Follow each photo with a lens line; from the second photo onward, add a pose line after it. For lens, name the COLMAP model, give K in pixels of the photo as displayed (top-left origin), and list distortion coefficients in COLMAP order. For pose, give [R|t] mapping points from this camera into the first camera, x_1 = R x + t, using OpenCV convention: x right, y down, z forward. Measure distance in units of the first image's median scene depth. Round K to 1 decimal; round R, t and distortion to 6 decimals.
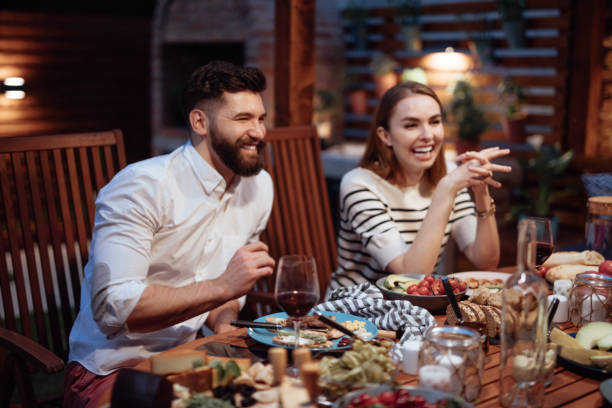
lens RADIAL K [[849.1, 0, 304.5], [0, 849.1, 203.8], [0, 0, 1]] dist [-0.002305, 0.005300]
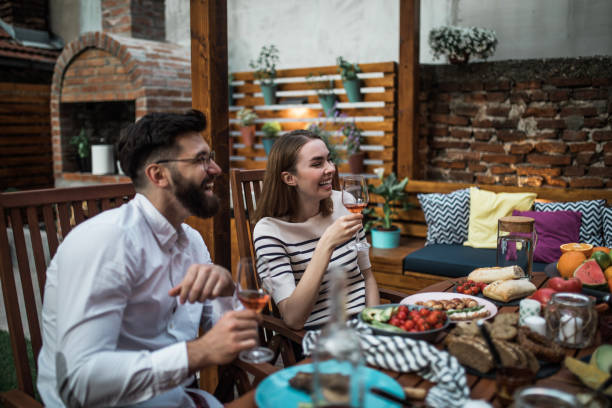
lens RADIAL K [[587.2, 0, 306.0], [0, 587.2, 204.0], [0, 0, 1]] dist [-0.006124, -0.000834]
pose [[0.965522, -0.056684, 0.254075, -0.146027], [0.061761, 0.998018, -0.012043, -0.039351], [-0.252889, 0.027320, 0.967110, 0.309567]]
